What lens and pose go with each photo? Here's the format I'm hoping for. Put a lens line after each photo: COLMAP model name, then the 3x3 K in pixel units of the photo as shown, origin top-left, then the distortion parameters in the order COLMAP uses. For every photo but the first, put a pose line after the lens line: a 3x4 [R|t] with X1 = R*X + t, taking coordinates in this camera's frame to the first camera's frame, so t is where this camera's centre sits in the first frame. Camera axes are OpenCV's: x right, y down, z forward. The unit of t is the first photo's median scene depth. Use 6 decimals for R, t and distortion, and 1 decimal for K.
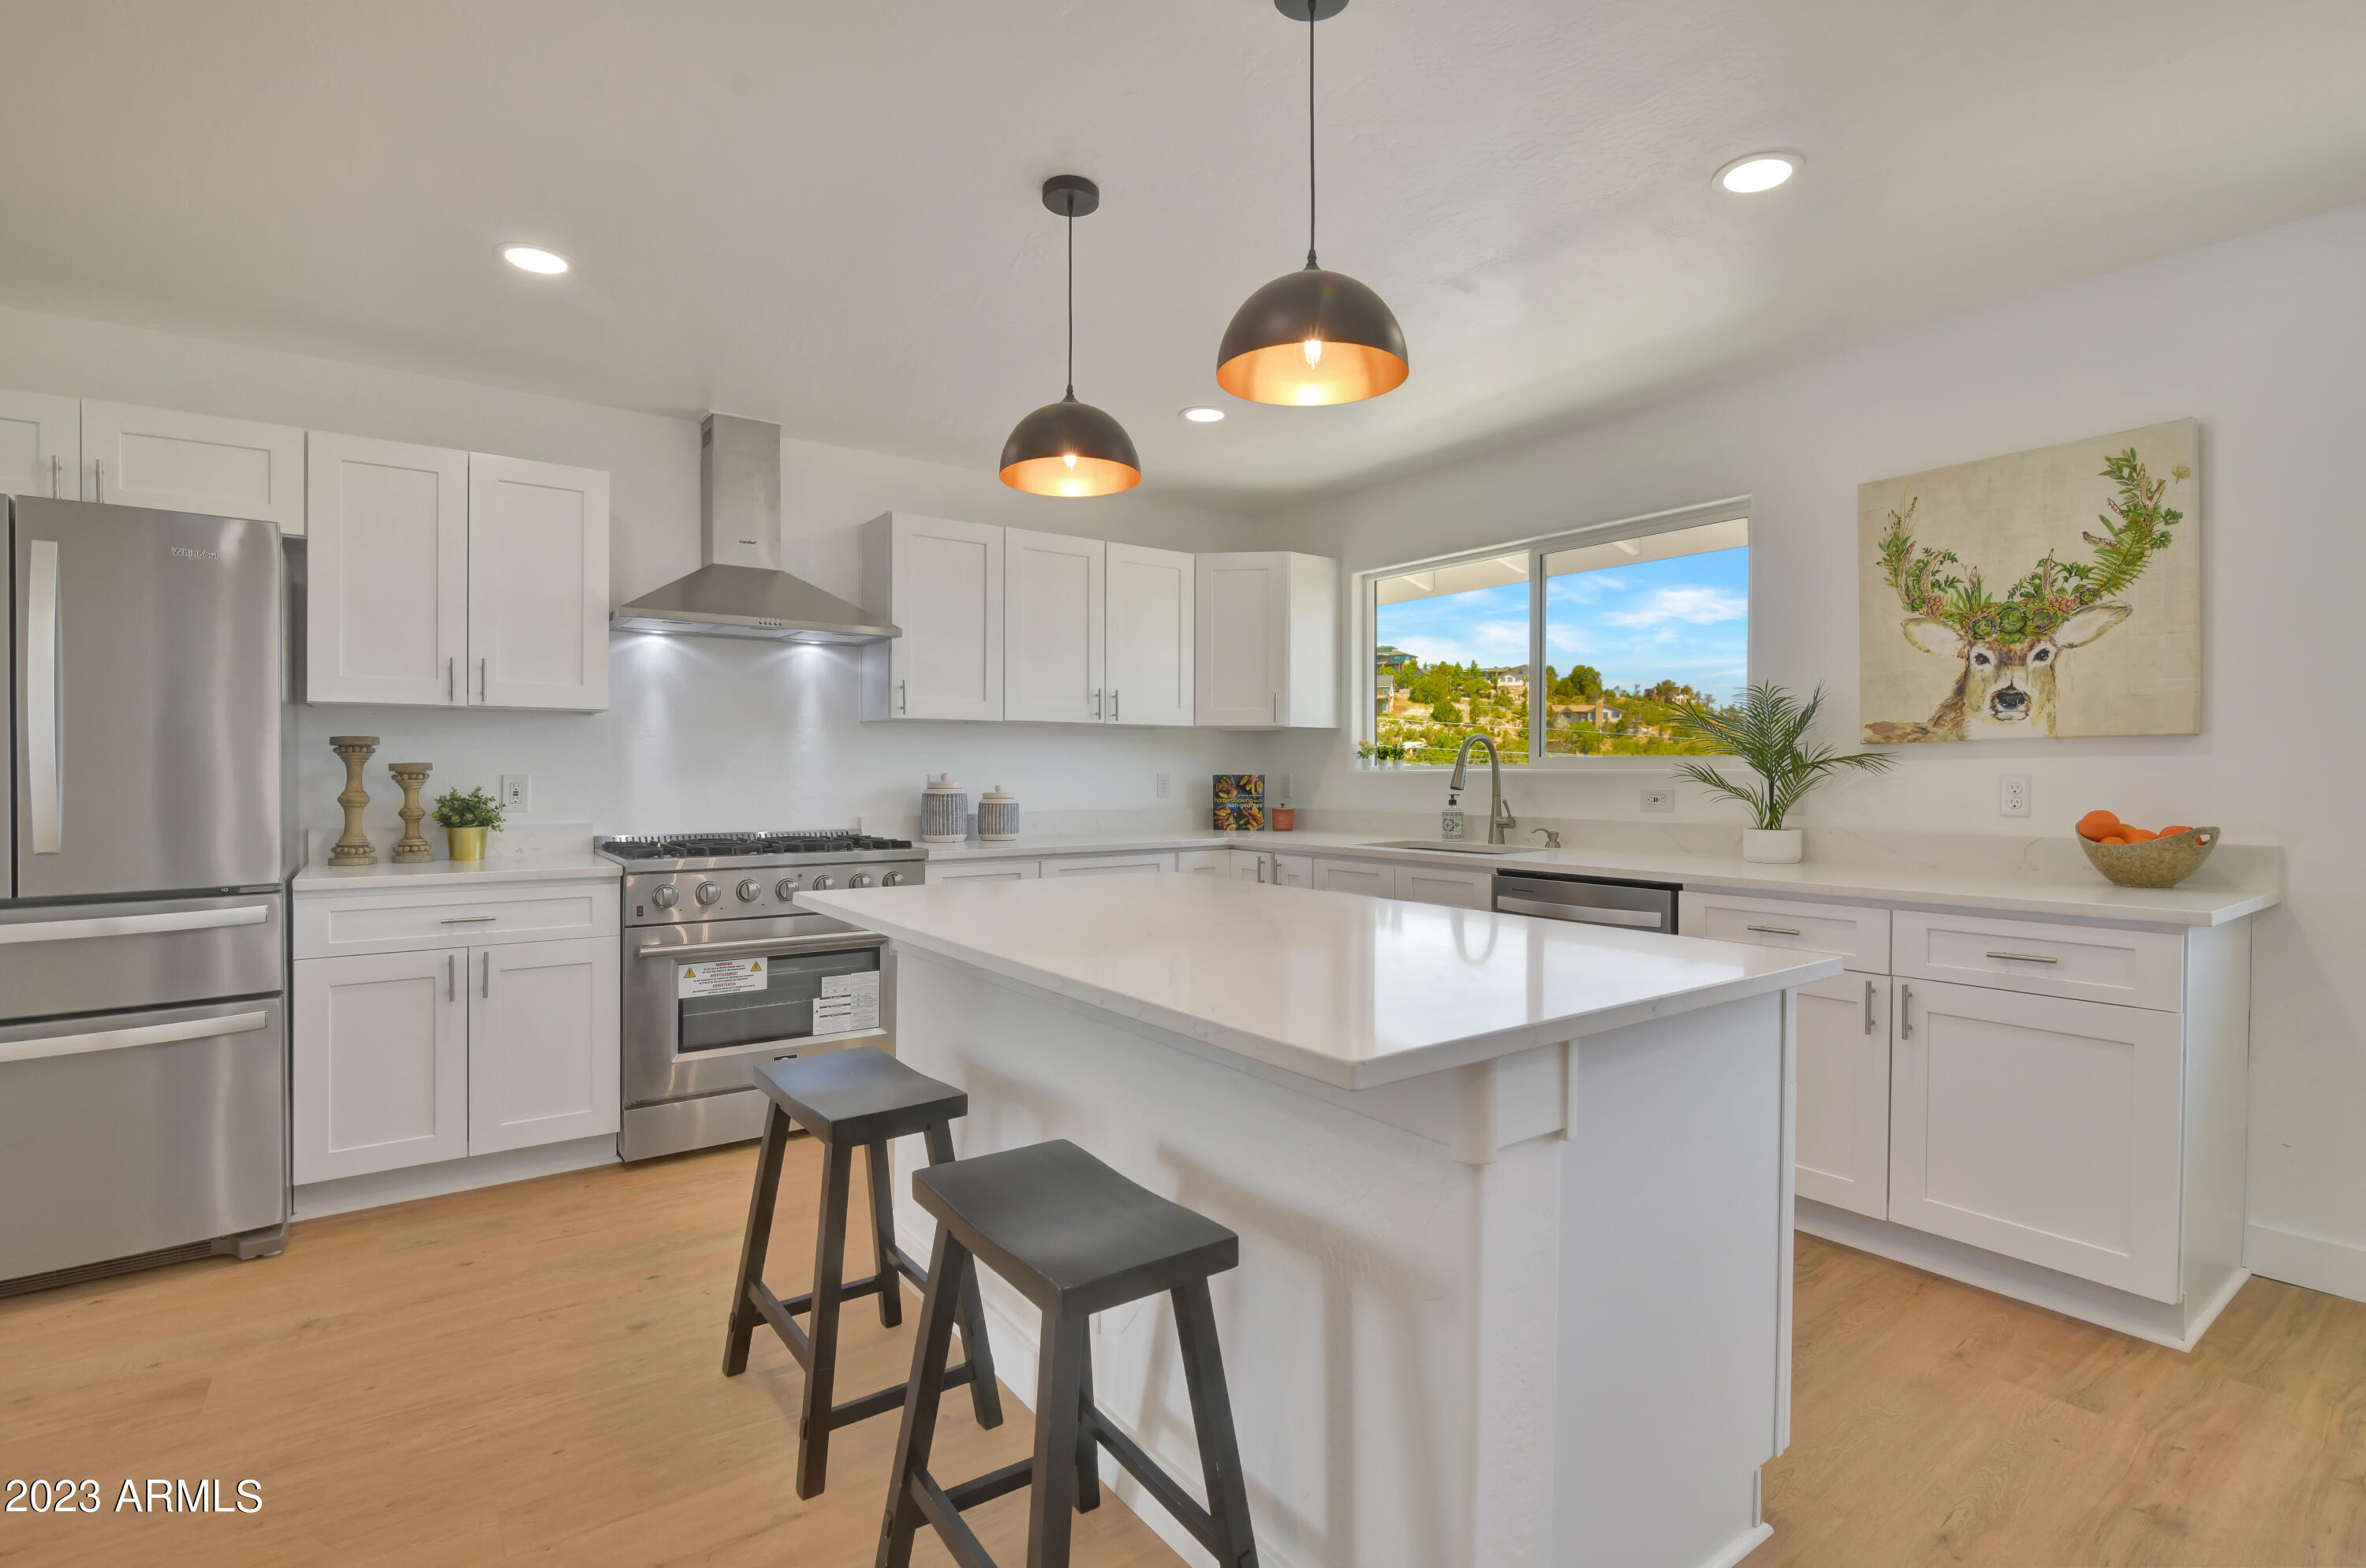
lens RADIAL K [[1099.3, 0, 1214.9], [0, 1099.3, 803.3], [0, 0, 1]] dist [-0.017841, 0.000190]
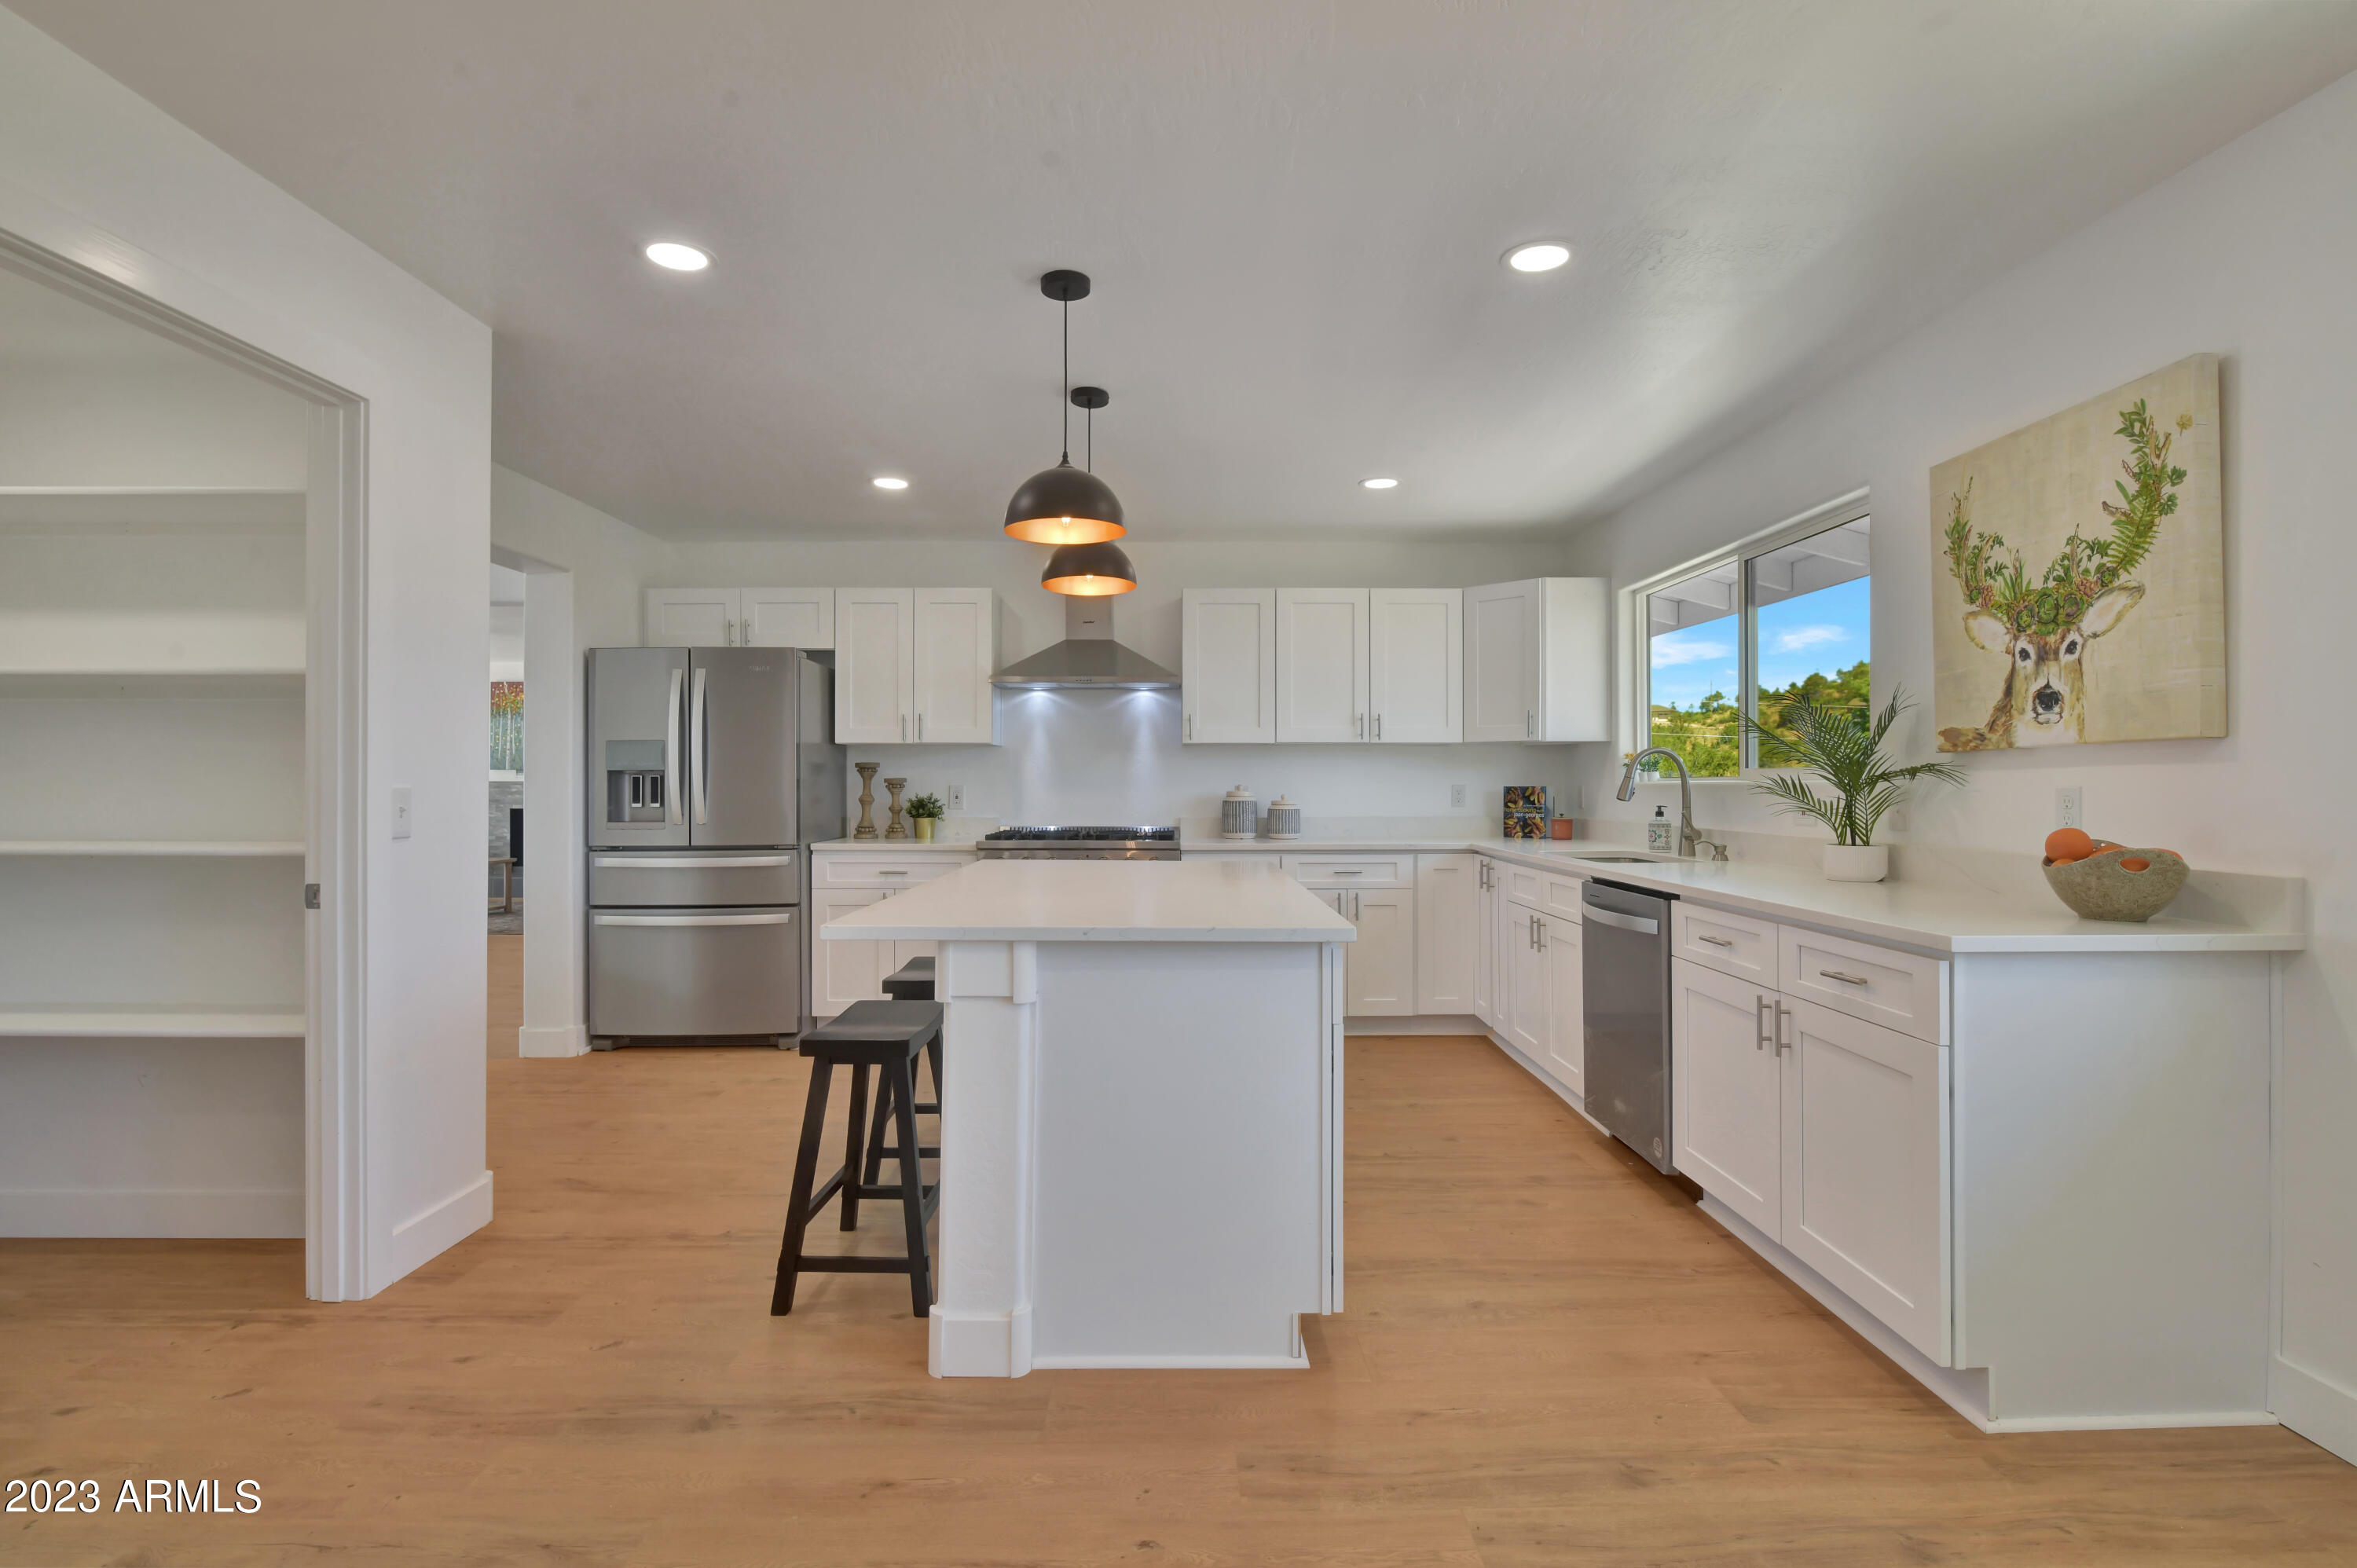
lens RADIAL K [[1095.0, 0, 1196.9], [0, 1095.0, 790.7], [0, 0, 1]] dist [-0.017841, 0.000190]
pose [[0.812402, 0.003992, -0.583084, 0.658671], [-0.016977, 0.999715, -0.016809, 0.002573], [0.582850, 0.023555, 0.812238, -0.088009]]
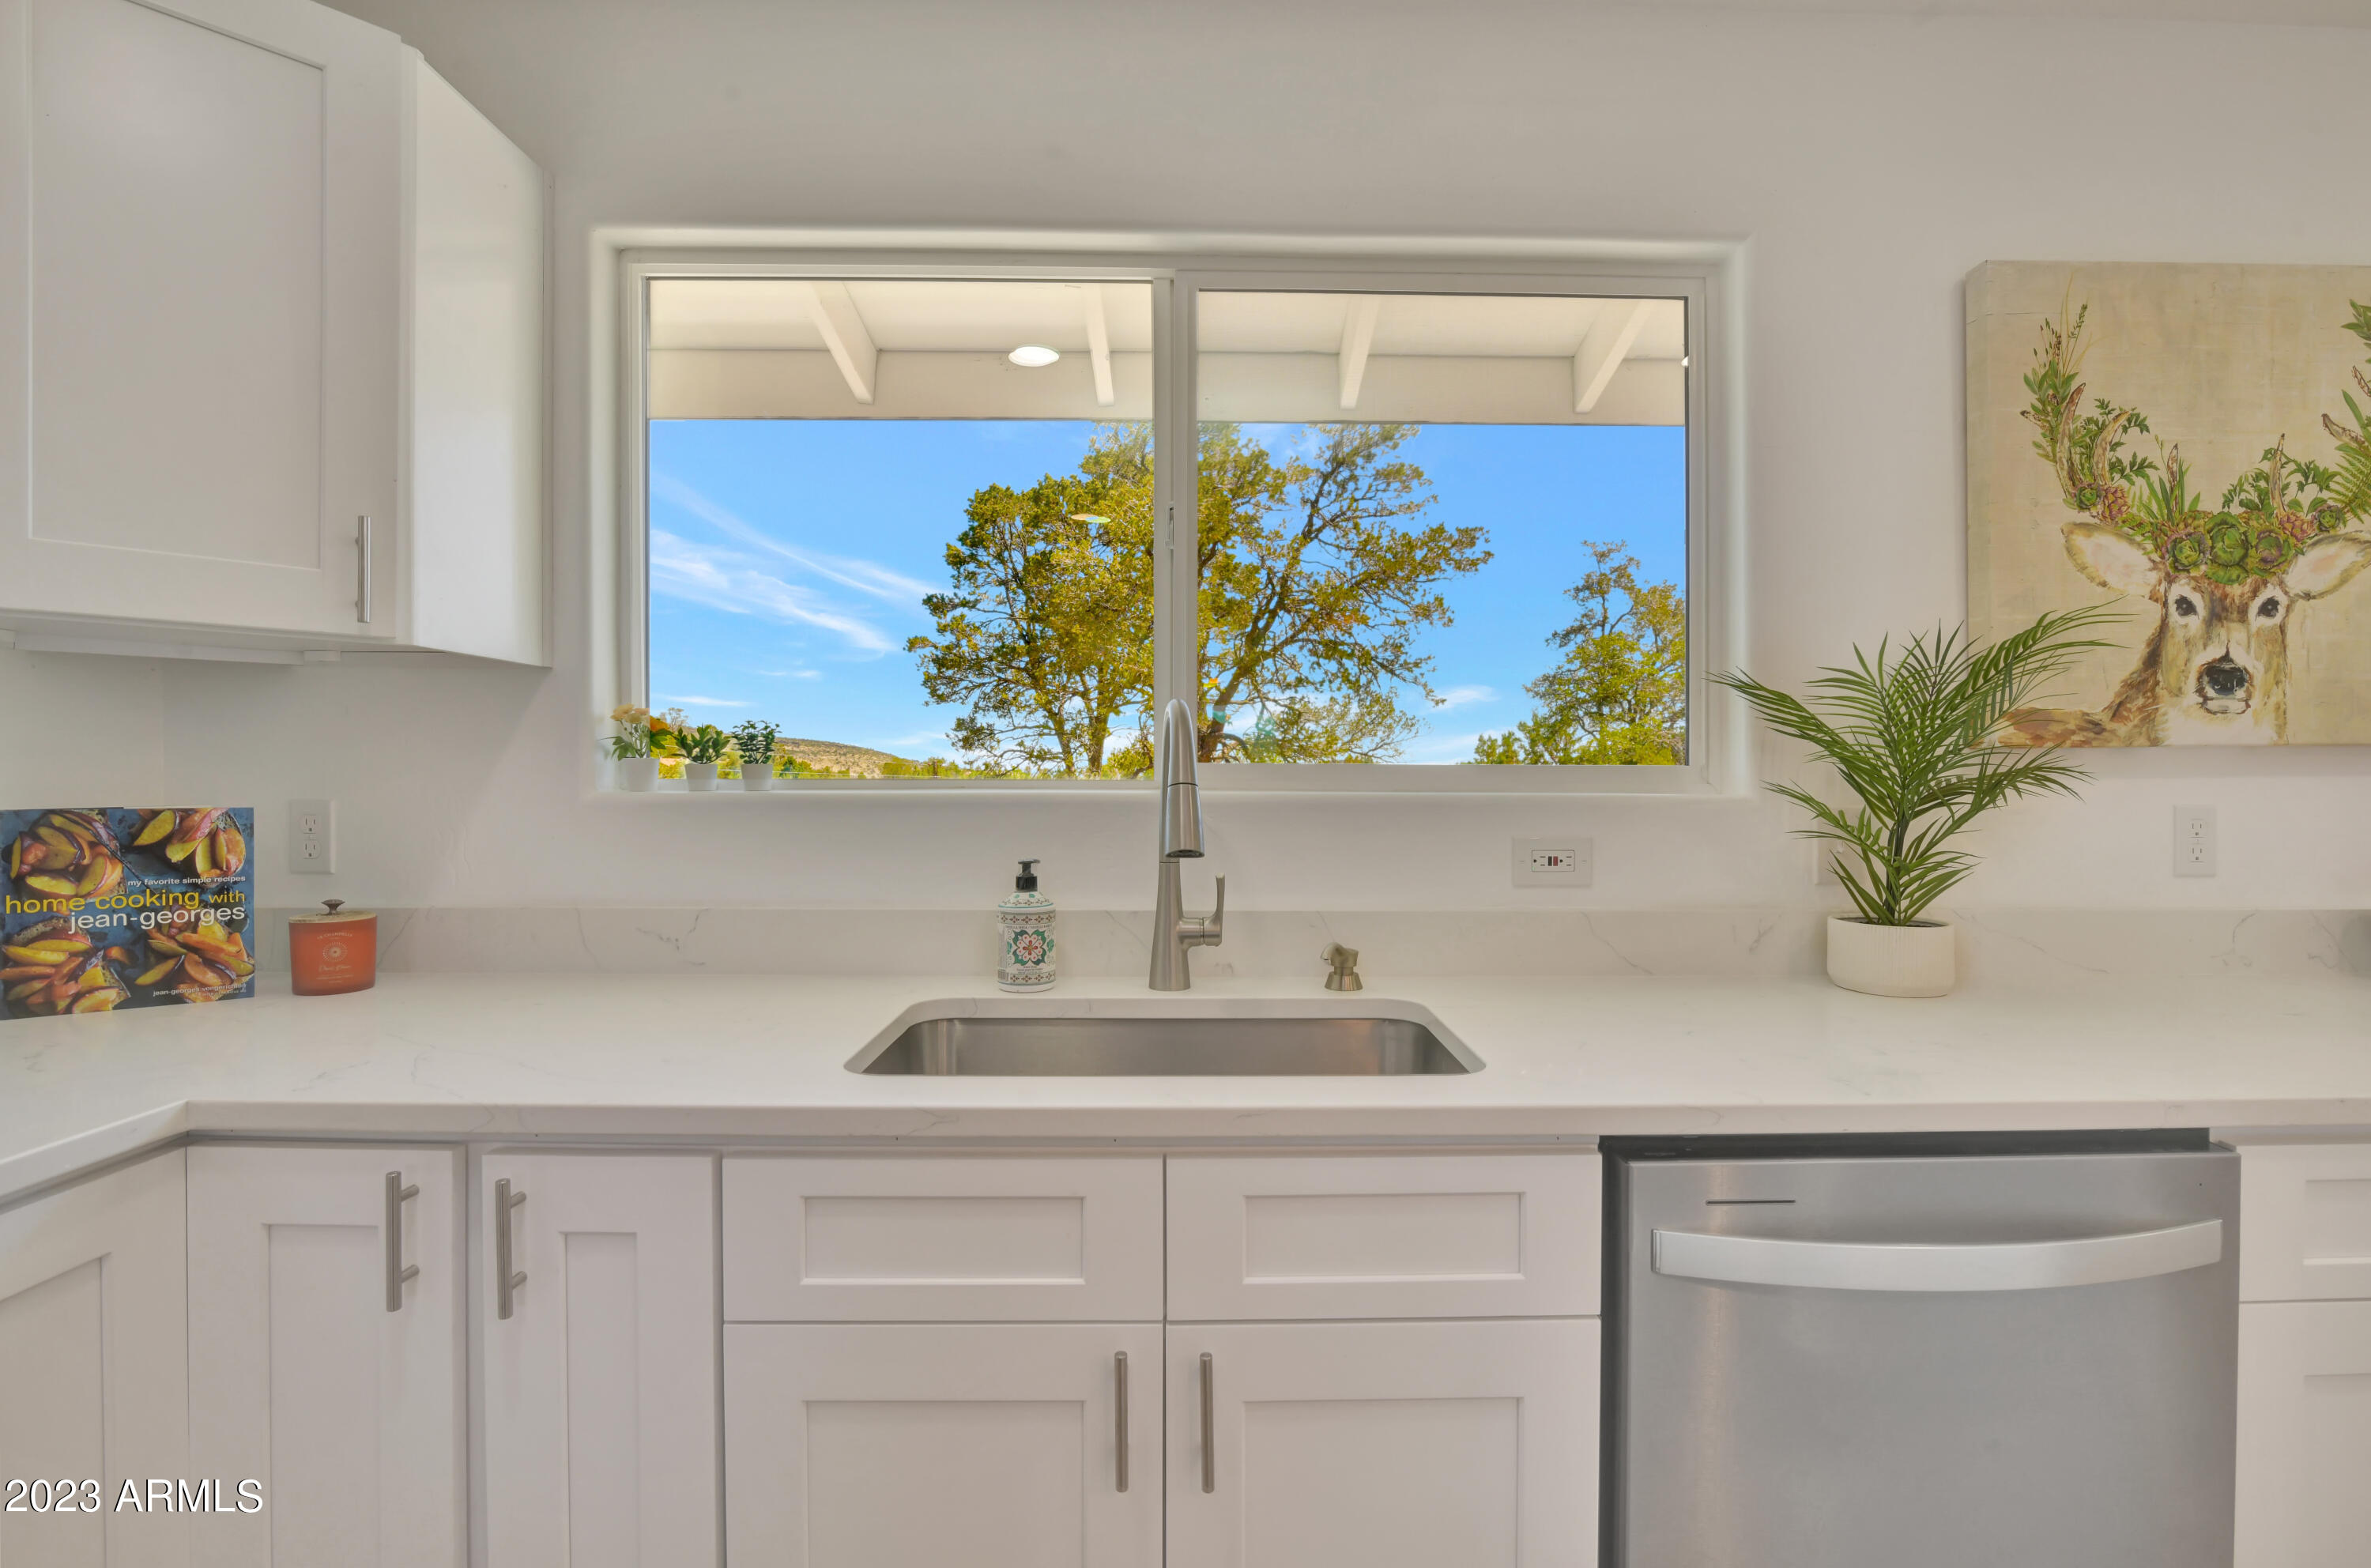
lens RADIAL K [[1101.5, 0, 1200.8], [0, 1101.5, 771.3], [0, 0, 1]] dist [-0.017841, 0.000190]
pose [[0.592134, -0.002712, 0.805835, -0.067288], [0.018620, 0.999773, -0.010317, -0.047826], [-0.805624, 0.021114, 0.592050, 1.060157]]
